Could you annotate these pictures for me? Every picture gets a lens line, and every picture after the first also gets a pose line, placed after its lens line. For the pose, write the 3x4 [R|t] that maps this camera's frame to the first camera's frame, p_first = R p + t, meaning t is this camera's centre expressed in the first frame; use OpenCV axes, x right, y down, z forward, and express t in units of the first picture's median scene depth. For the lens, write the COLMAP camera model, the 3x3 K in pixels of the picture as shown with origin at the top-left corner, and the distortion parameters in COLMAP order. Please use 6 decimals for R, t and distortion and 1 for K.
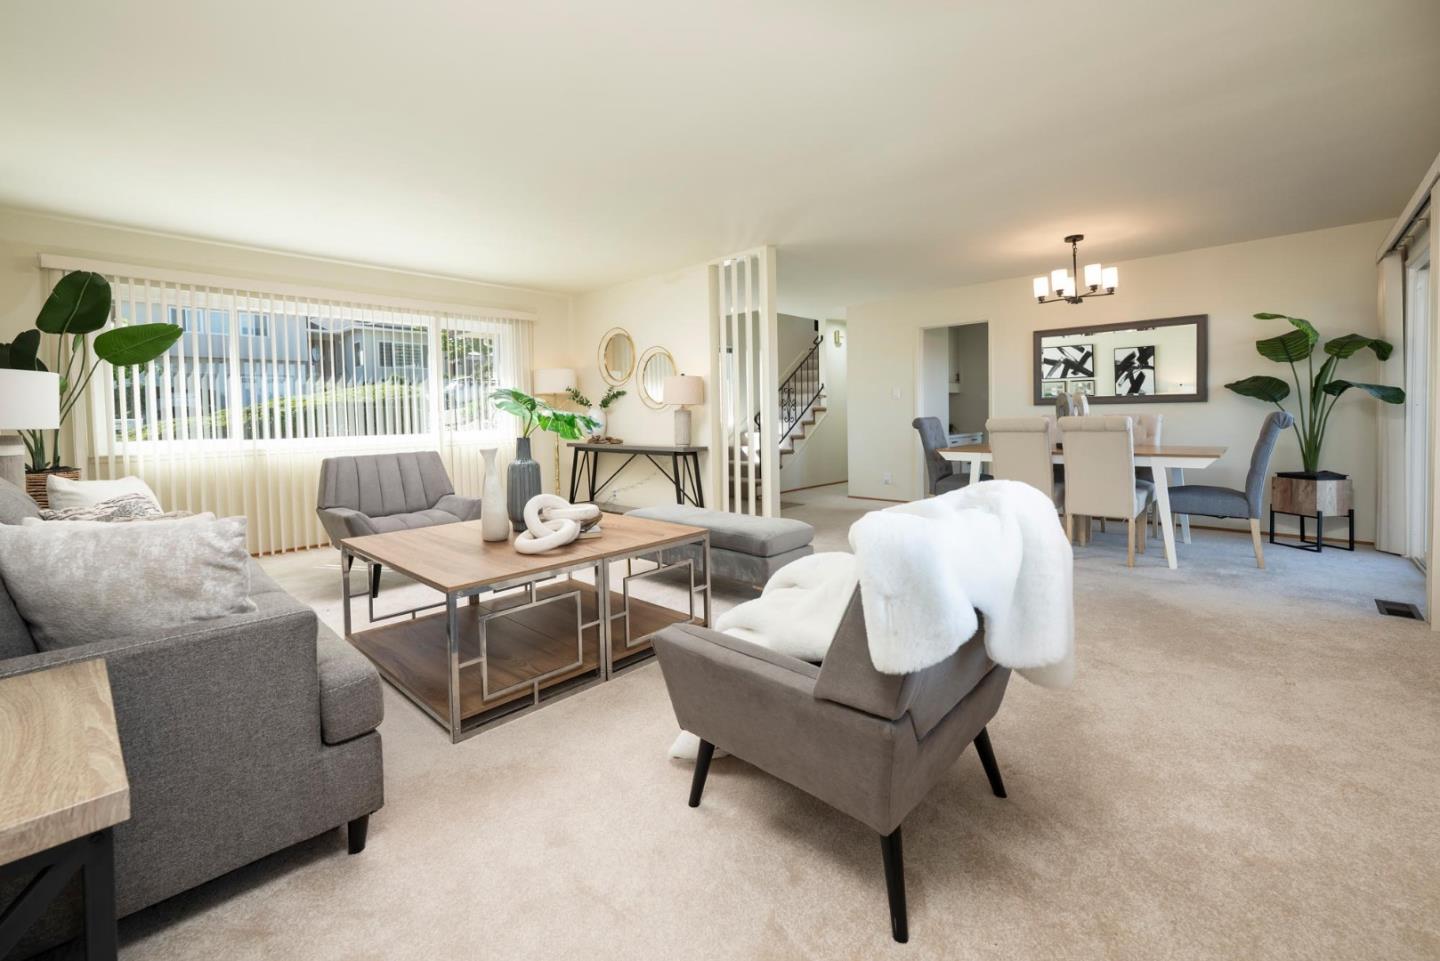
lens RADIAL K [[598.0, 0, 715.9], [0, 598.0, 443.7], [0, 0, 1]] dist [-0.001190, -0.000148]
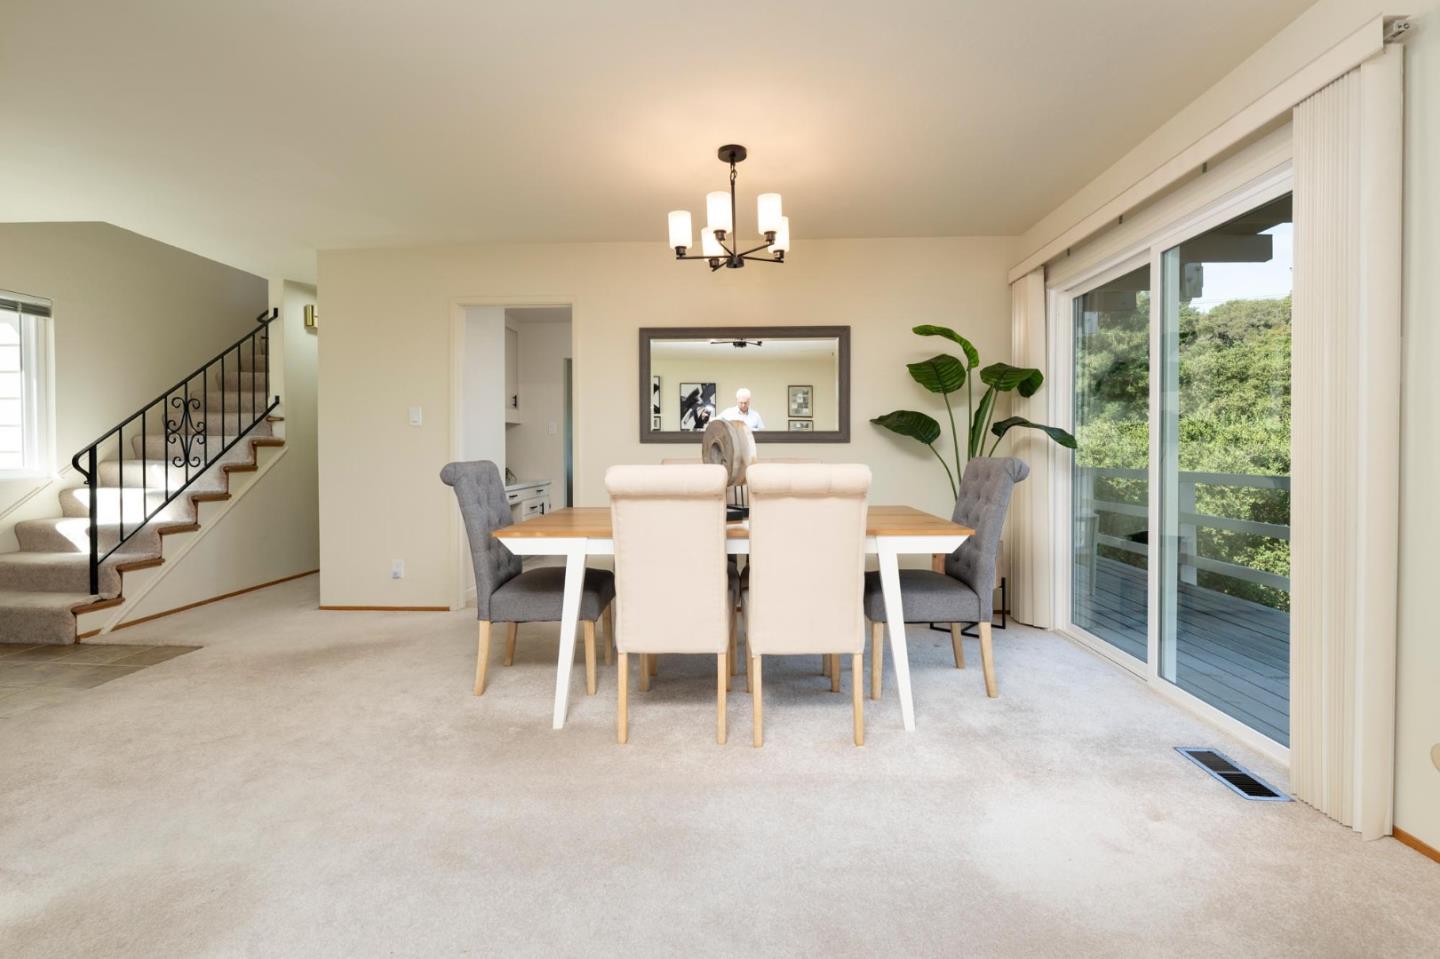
lens RADIAL K [[598.0, 0, 715.9], [0, 598.0, 442.7], [0, 0, 1]] dist [-0.001190, -0.000148]
pose [[0.744724, 0.020678, 0.667052, 0.118111], [0.022353, 0.998186, -0.055899, -0.018798], [-0.666998, 0.056540, 0.742911, 0.338830]]
